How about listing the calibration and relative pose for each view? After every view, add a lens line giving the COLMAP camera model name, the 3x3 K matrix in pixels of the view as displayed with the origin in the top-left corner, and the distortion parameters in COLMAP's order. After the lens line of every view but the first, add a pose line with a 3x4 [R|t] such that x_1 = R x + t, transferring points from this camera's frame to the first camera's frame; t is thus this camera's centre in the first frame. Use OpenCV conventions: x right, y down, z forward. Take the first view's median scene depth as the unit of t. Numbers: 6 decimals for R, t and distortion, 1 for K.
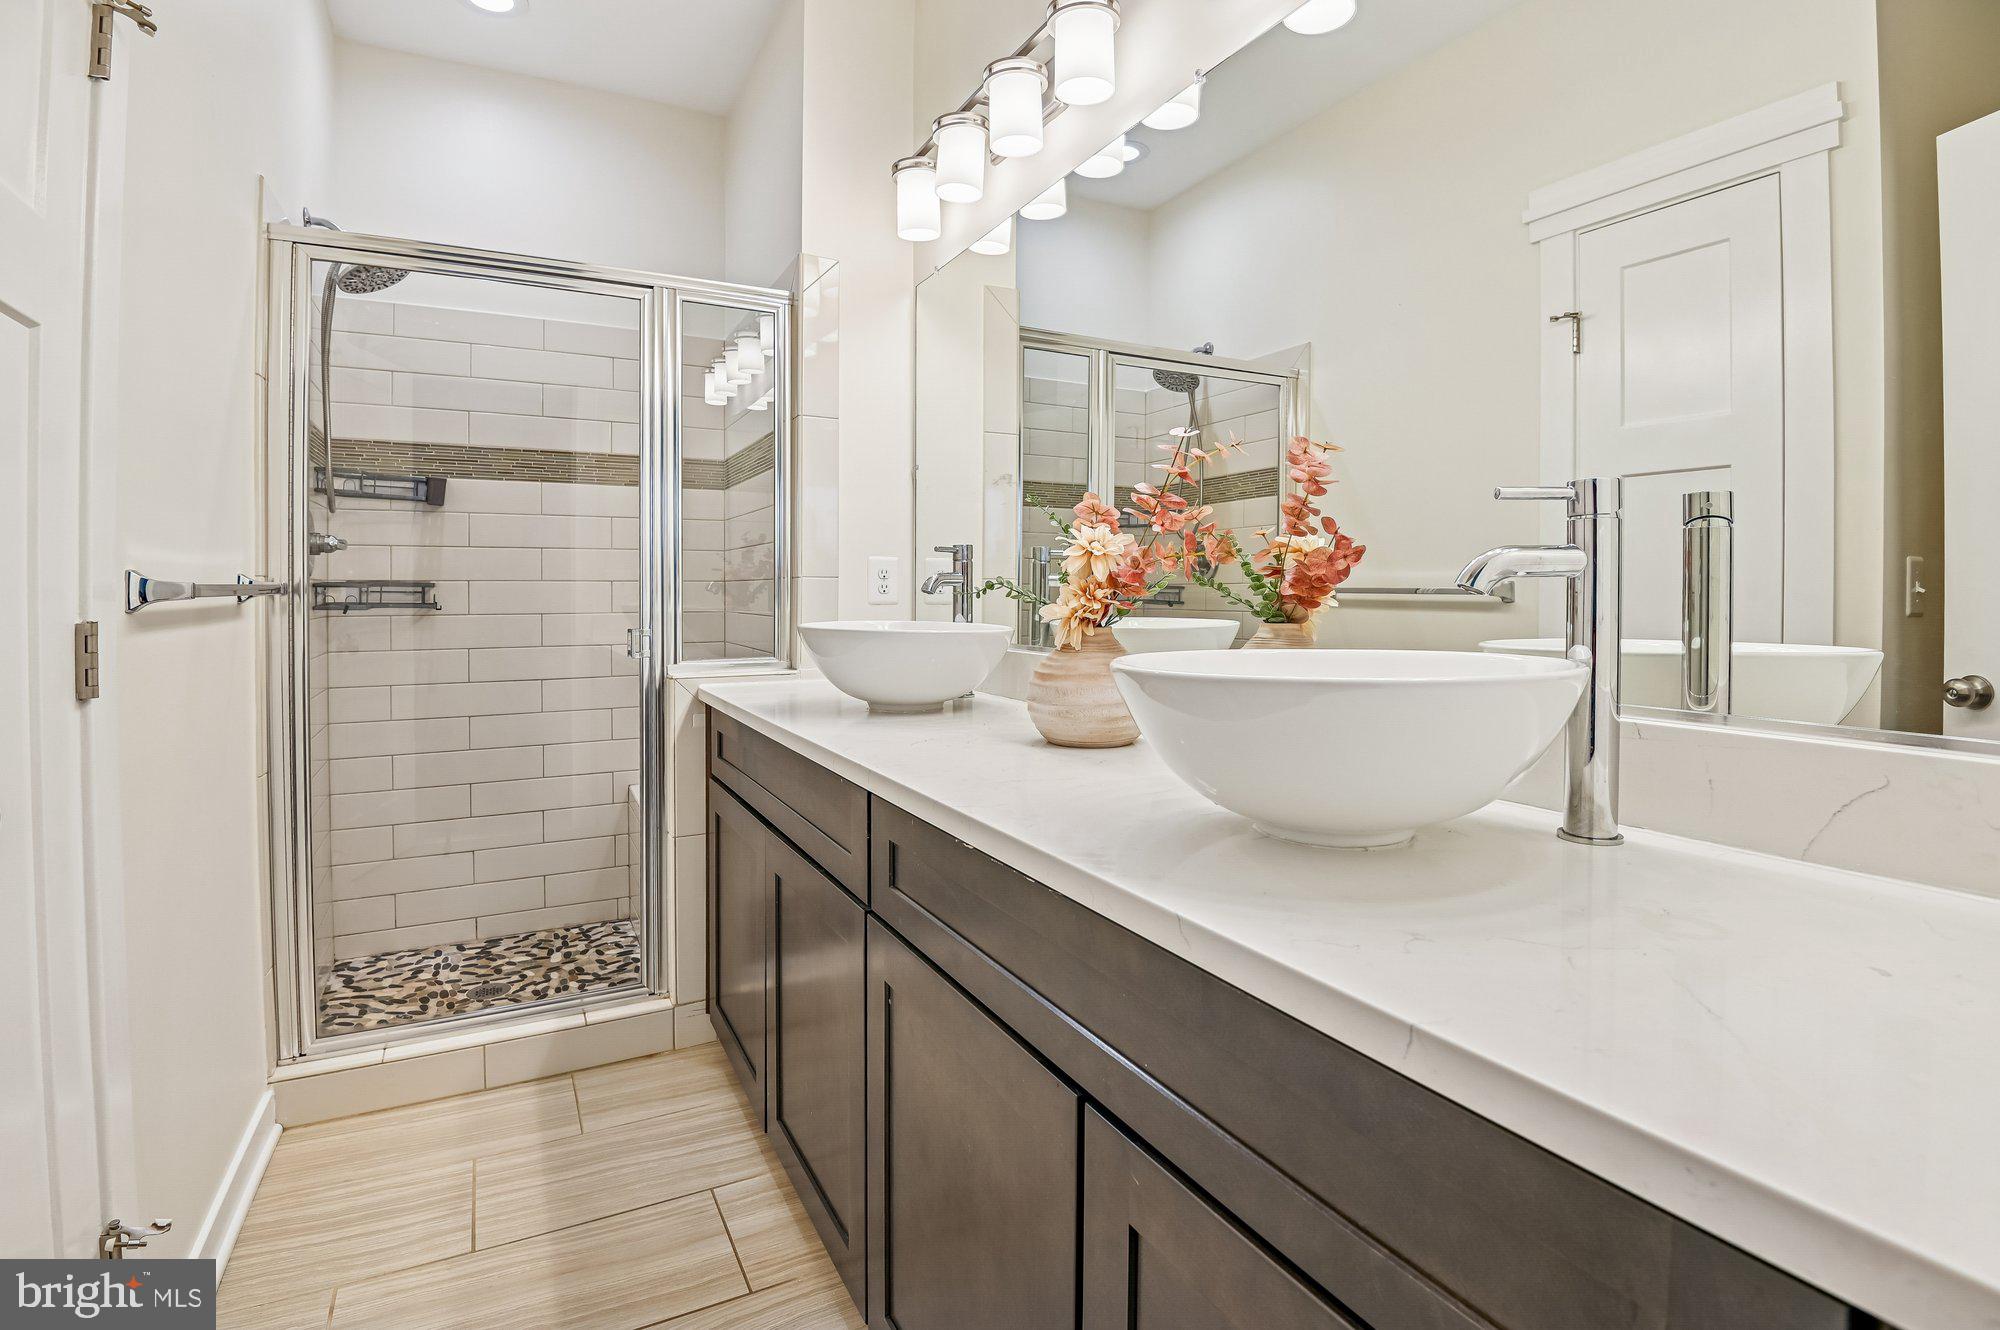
lens RADIAL K [[941.3, 0, 1005.1], [0, 941.3, 667.0], [0, 0, 1]] dist [0.000744, -0.026077]
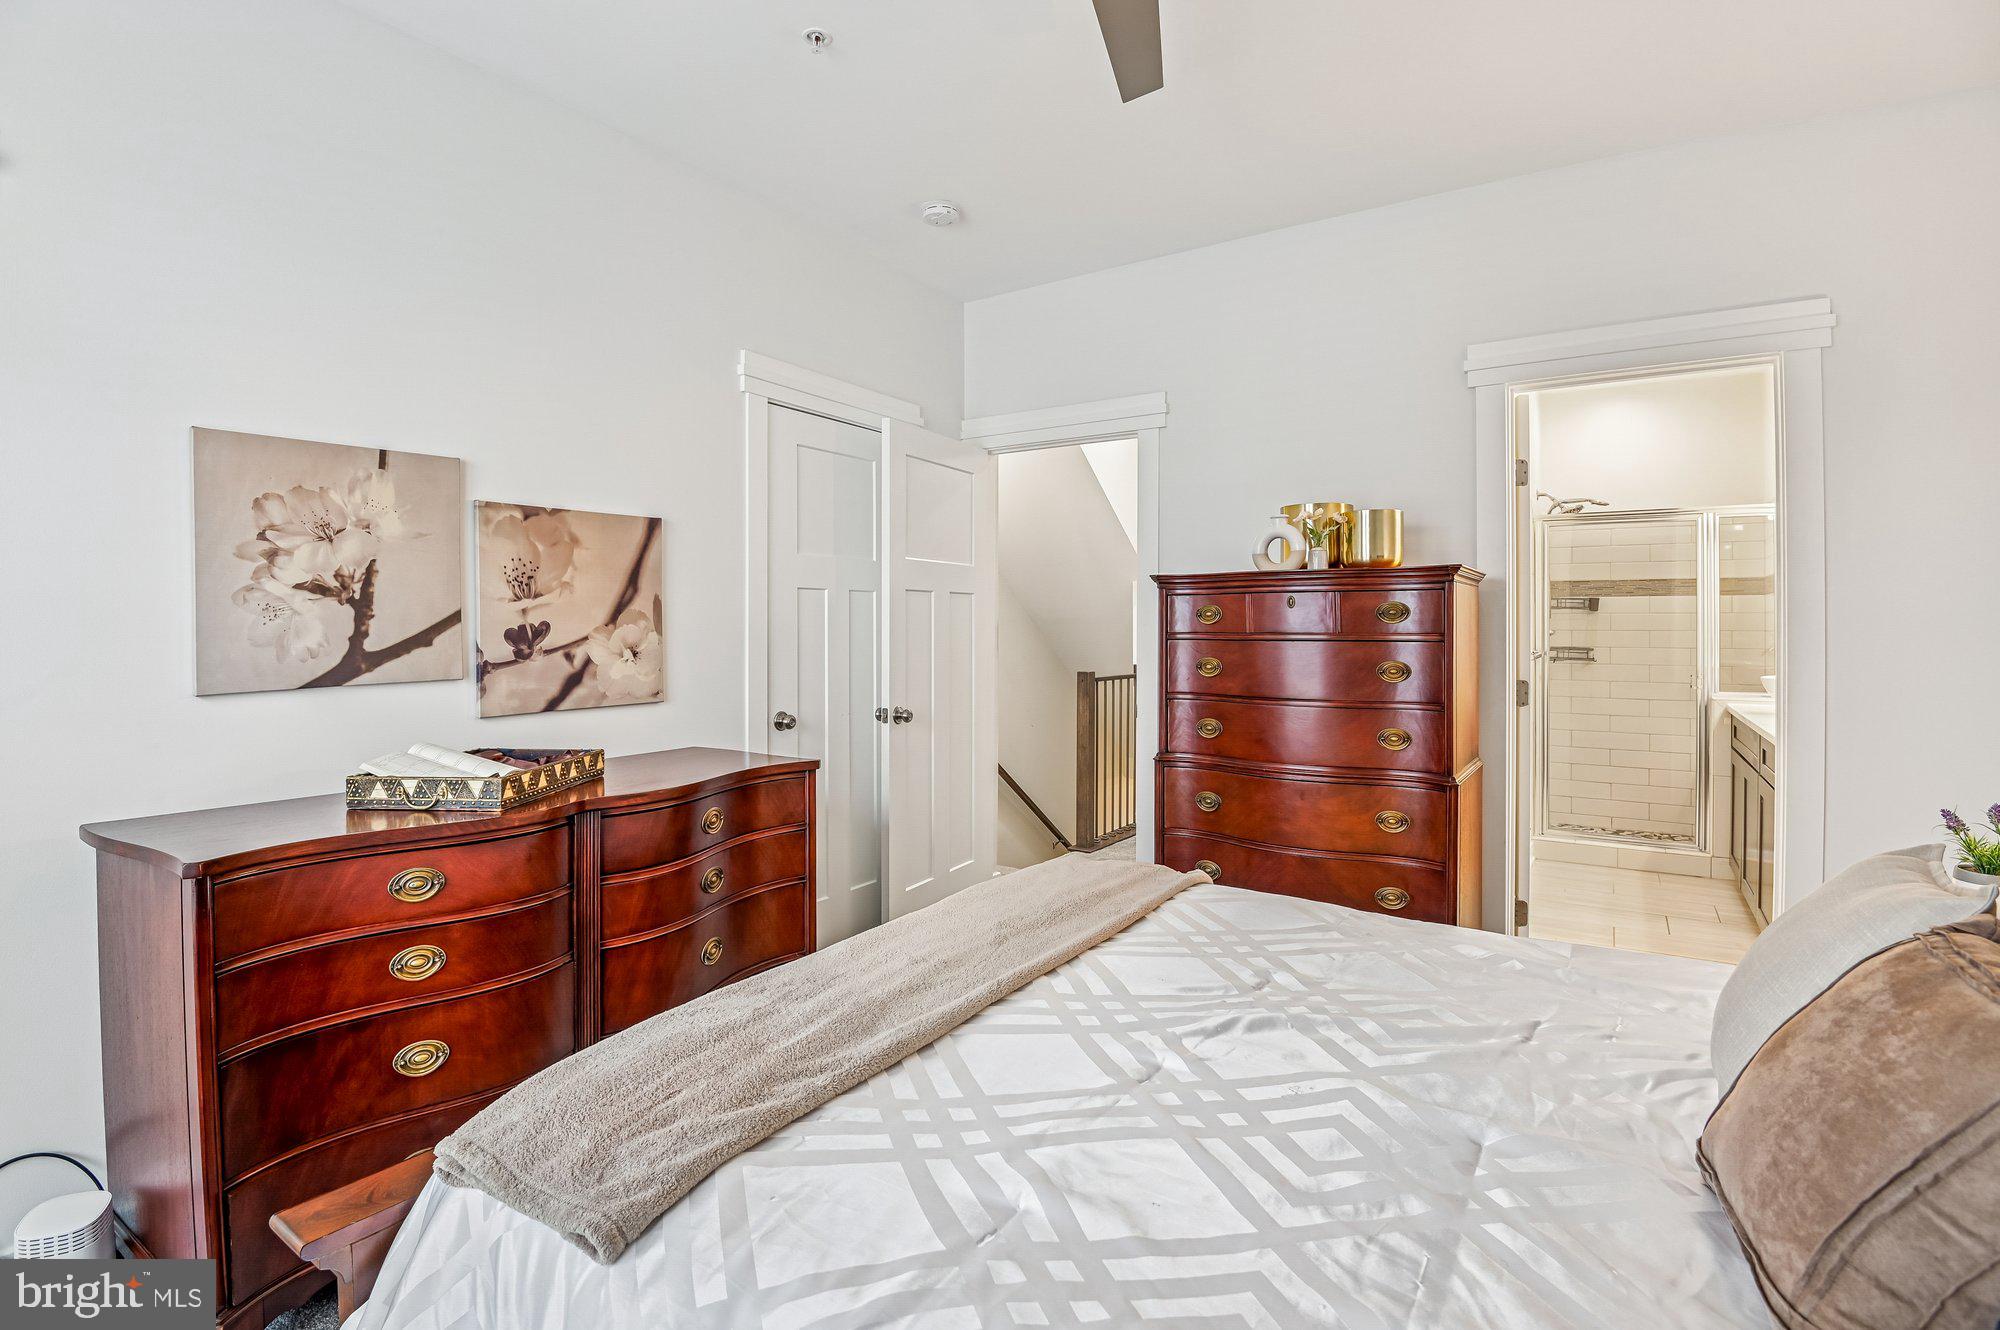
lens RADIAL K [[941.3, 0, 1005.1], [0, 941.3, 667.0], [0, 0, 1]] dist [0.000744, -0.026077]
pose [[0.488211, 0.004814, -0.872712, 0.566322], [-0.003496, 0.999988, 0.003560, -0.052000], [0.872718, 0.001313, 0.488222, -1.146316]]
